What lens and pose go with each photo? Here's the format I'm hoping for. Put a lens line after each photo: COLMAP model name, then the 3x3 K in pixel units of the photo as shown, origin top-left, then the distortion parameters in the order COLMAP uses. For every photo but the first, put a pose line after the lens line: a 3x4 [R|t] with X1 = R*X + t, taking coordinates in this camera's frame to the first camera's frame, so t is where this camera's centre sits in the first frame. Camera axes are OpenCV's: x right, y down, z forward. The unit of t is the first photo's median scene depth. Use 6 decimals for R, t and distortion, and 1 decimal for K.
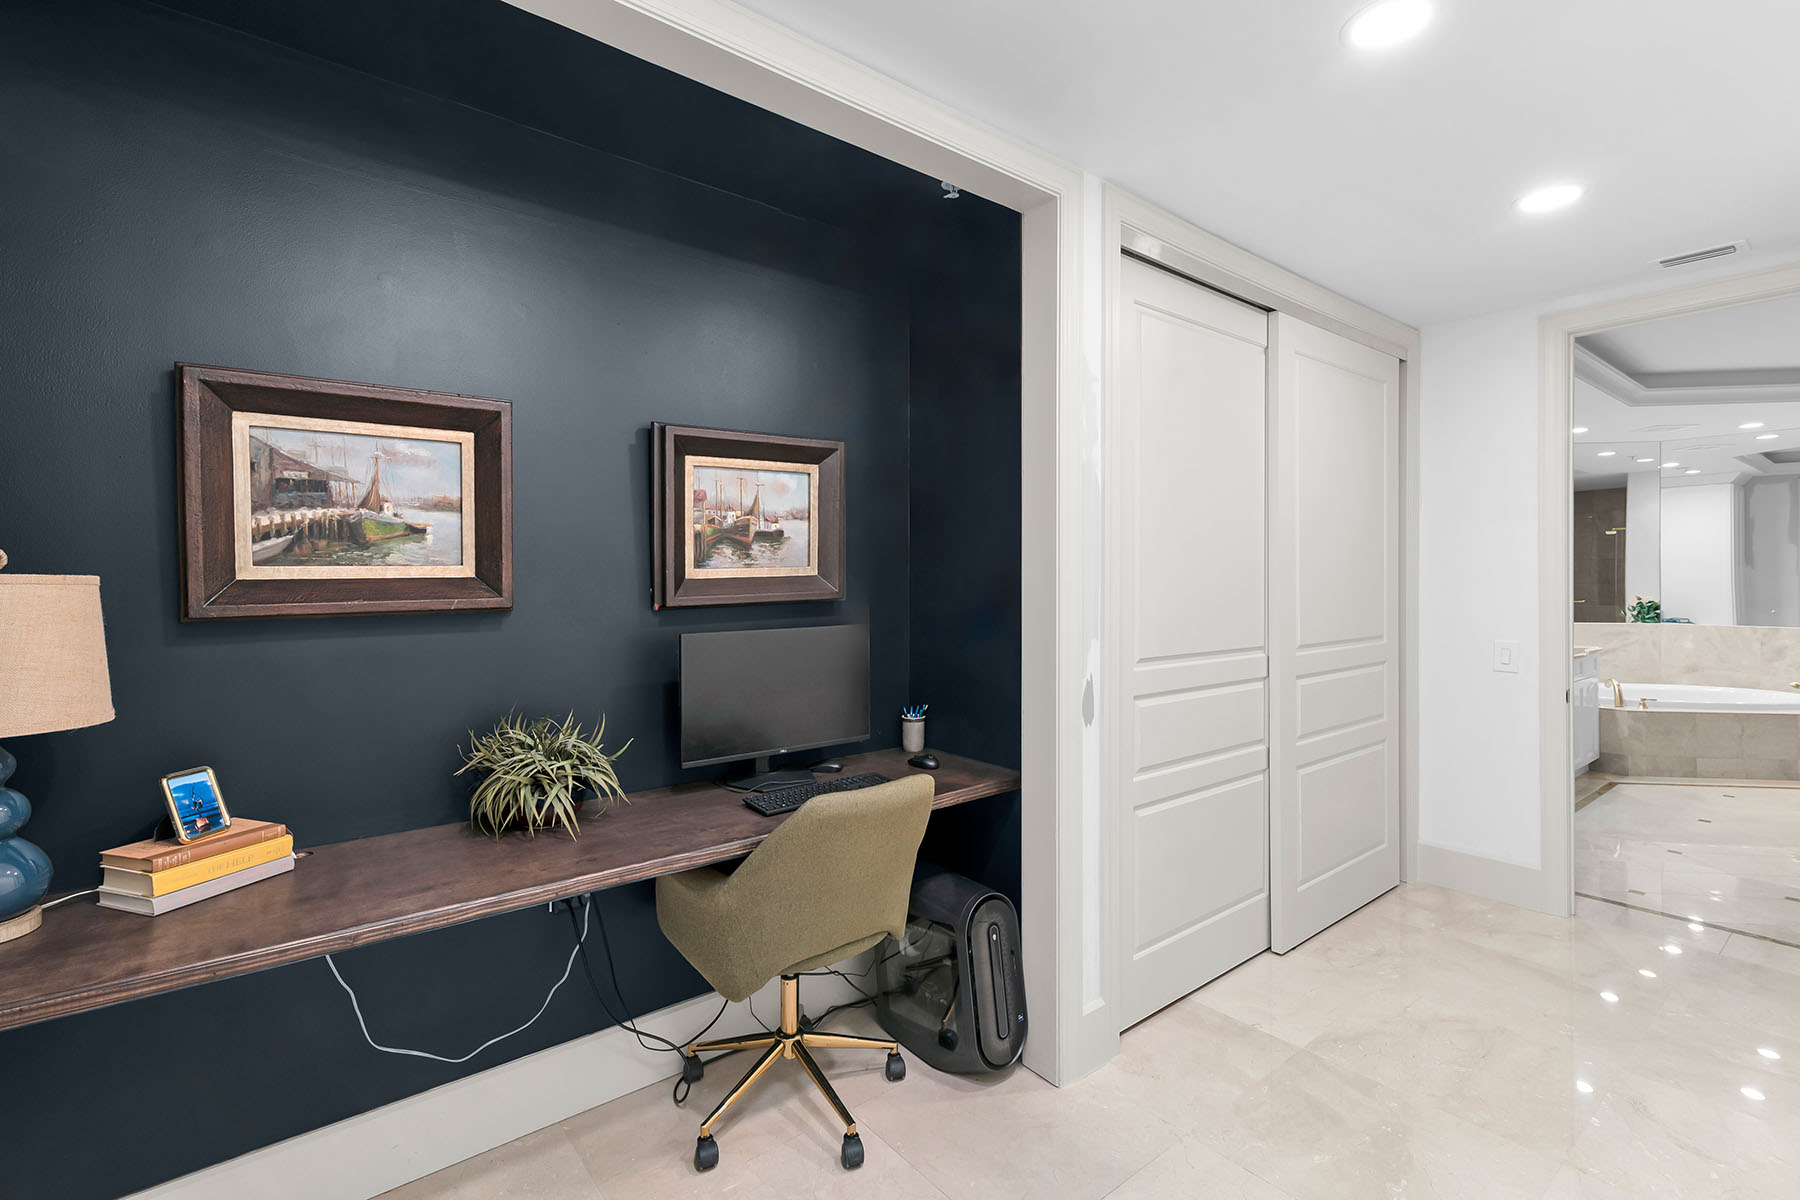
lens RADIAL K [[809.9, 0, 887.1], [0, 809.9, 588.3], [0, 0, 1]] dist [0.002095, -0.000070]
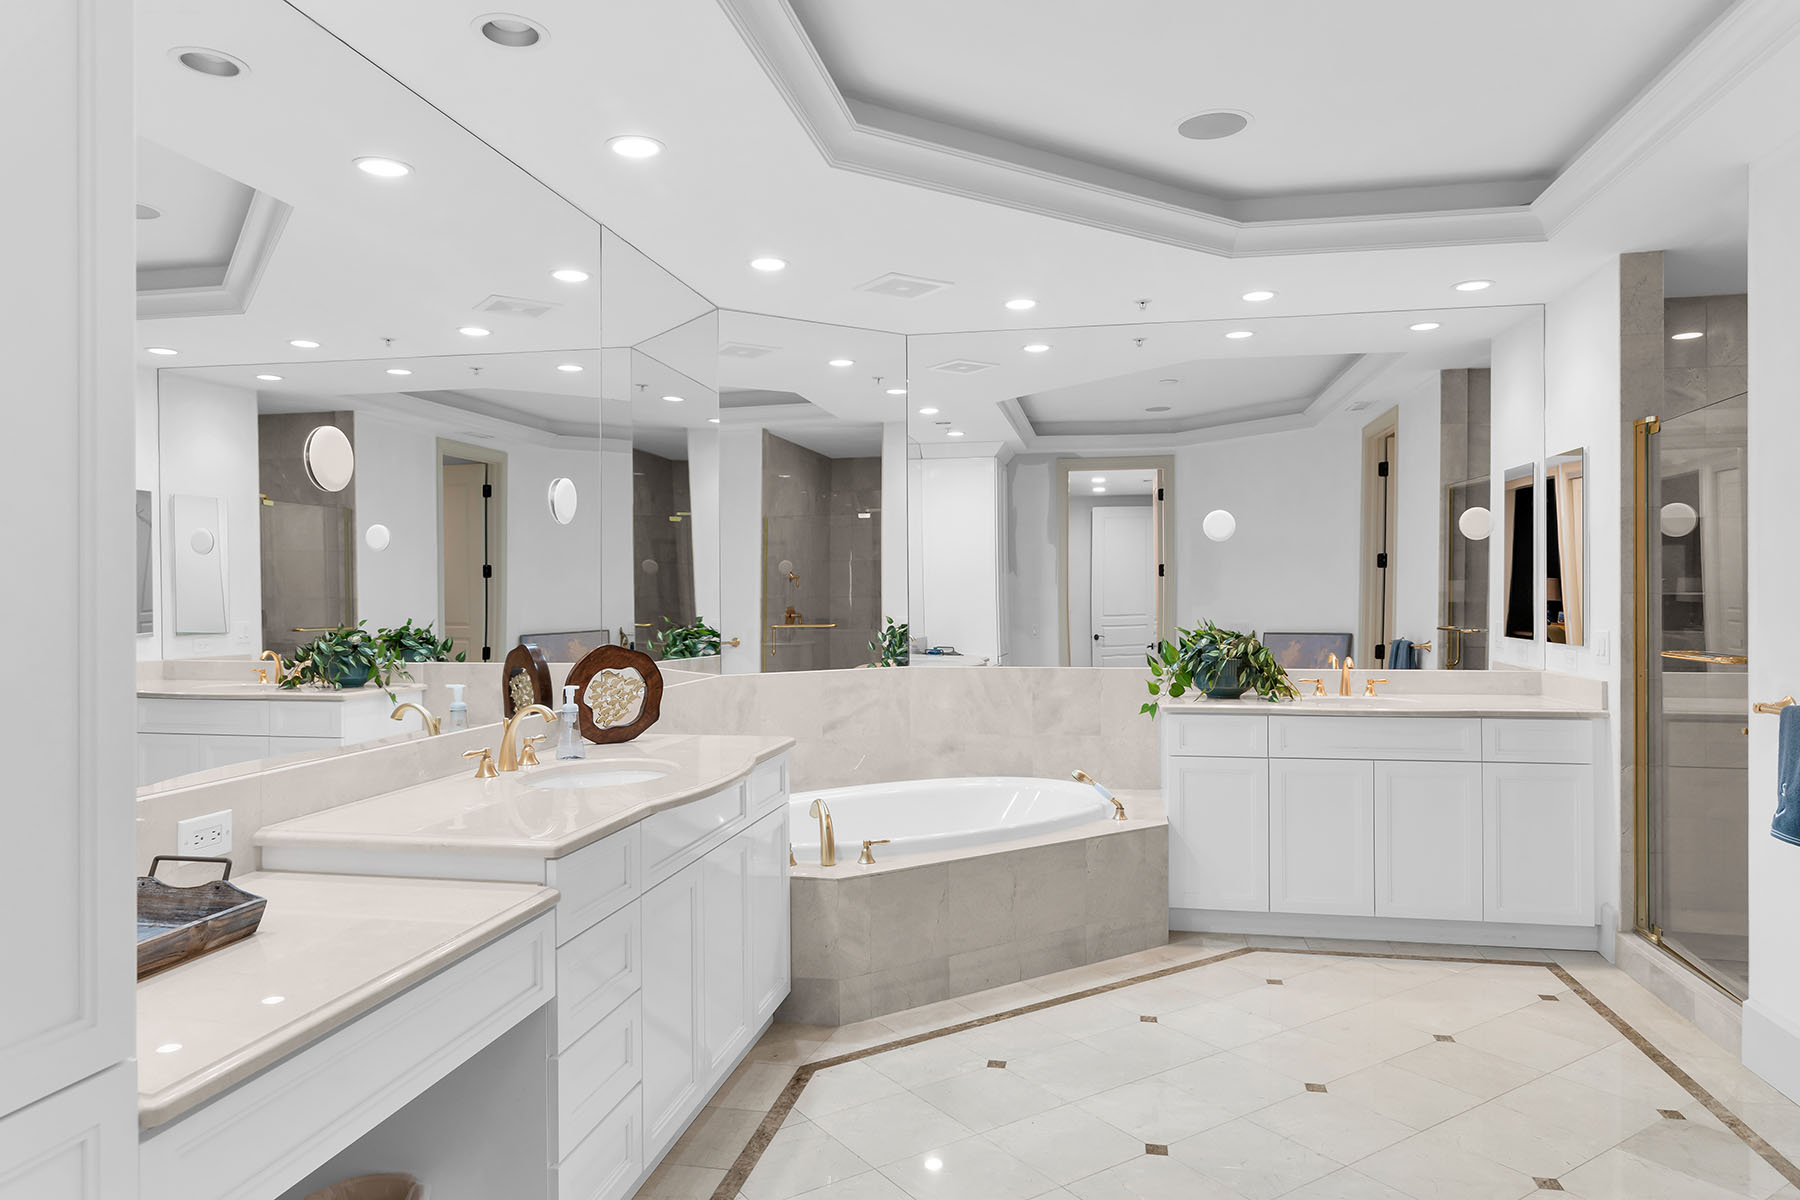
lens RADIAL K [[1150.0, 0, 900.7], [0, 1150.0, 599.4], [0, 0, 1]] dist [0.004909, 0.000201]
pose [[0.749615, -0.000971, 0.661873, 0.461048], [0.005268, 0.999976, -0.004500, 0.001021], [-0.661853, 0.006860, 0.749602, 0.445465]]
